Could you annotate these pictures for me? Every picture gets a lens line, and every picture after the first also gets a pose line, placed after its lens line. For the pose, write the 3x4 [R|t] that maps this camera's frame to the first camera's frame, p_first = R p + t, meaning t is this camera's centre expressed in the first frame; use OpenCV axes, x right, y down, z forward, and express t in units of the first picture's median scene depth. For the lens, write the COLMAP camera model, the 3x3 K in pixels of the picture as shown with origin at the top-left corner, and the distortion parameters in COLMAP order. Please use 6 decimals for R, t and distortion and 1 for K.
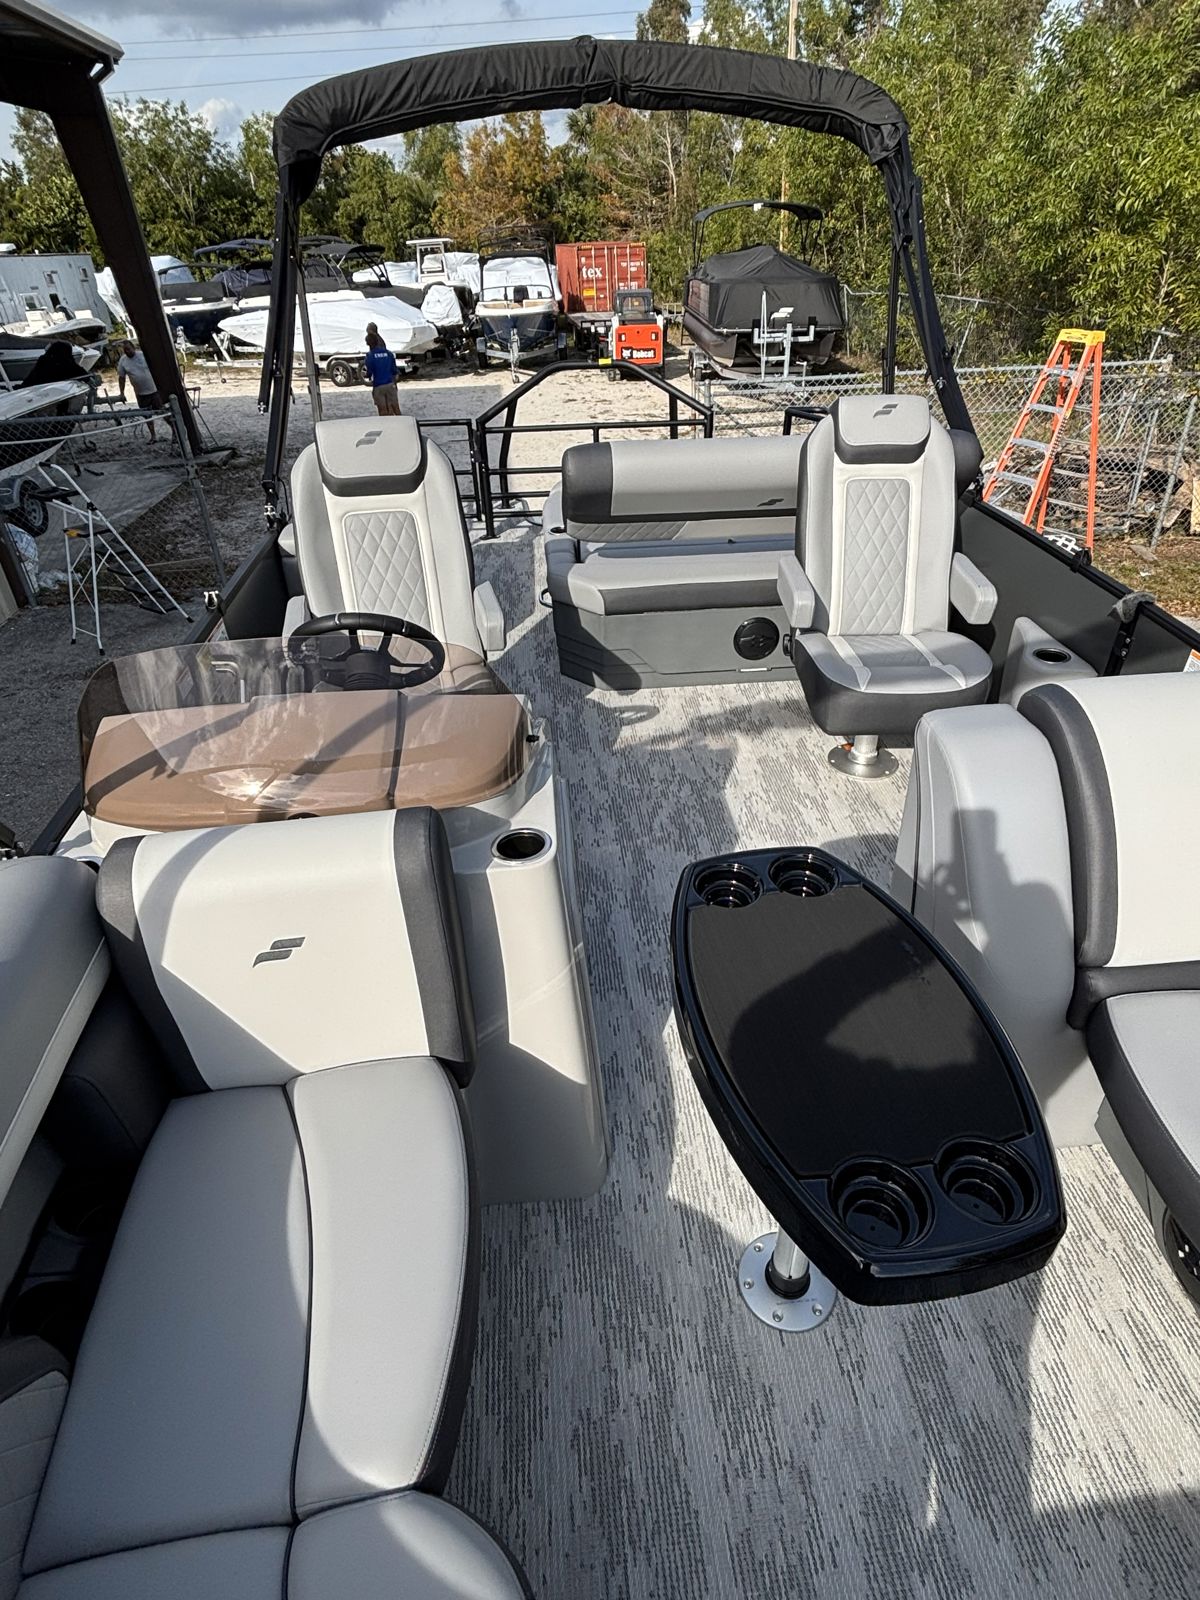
lens RADIAL K [[905.1, 0, 608.5], [0, 905.1, 798.0], [0, 0, 1]] dist [-0.034749, 0.028021]
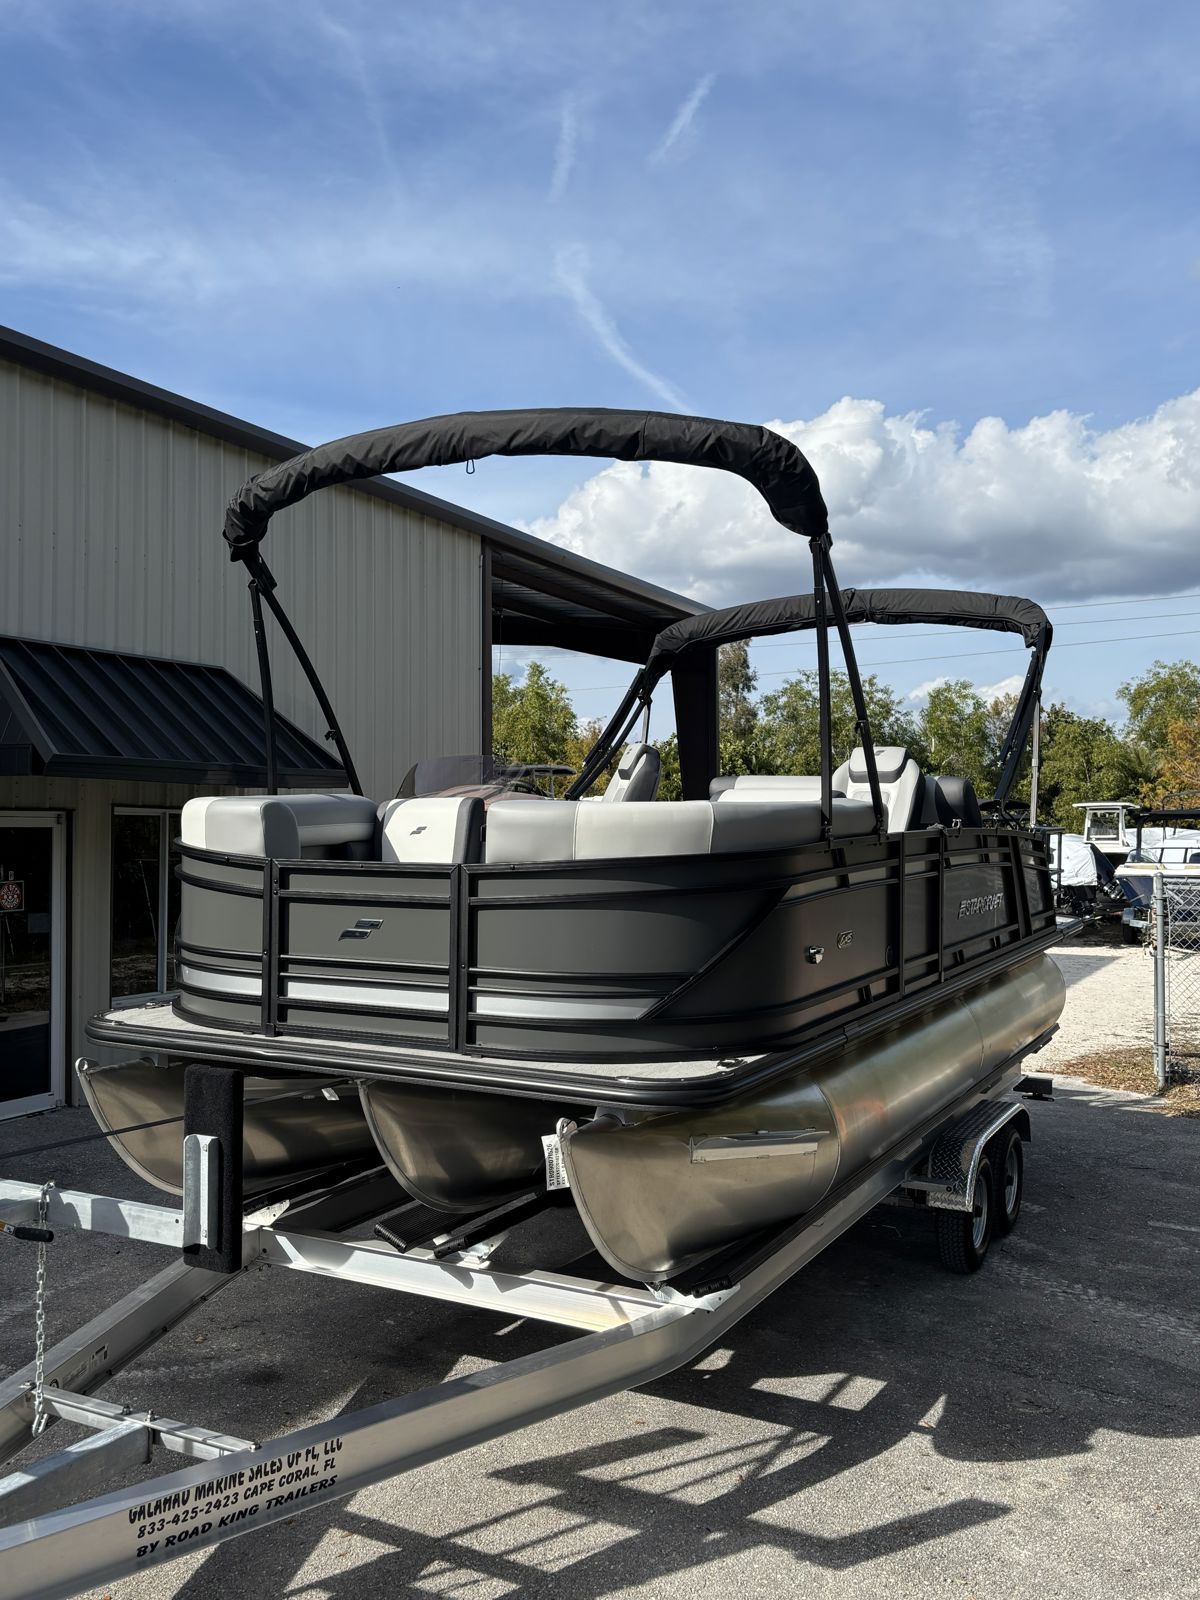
lens RADIAL K [[1441.7, 0, 609.1], [0, 1441.7, 763.9], [0, 0, 1]] dist [-0.007146, -0.002454]
pose [[0.842598, 0.011859, -0.538412, 0.078068], [-0.314904, 0.821879, -0.474711, 0.059002], [0.436880, 0.569539, 0.696248, -0.061613]]
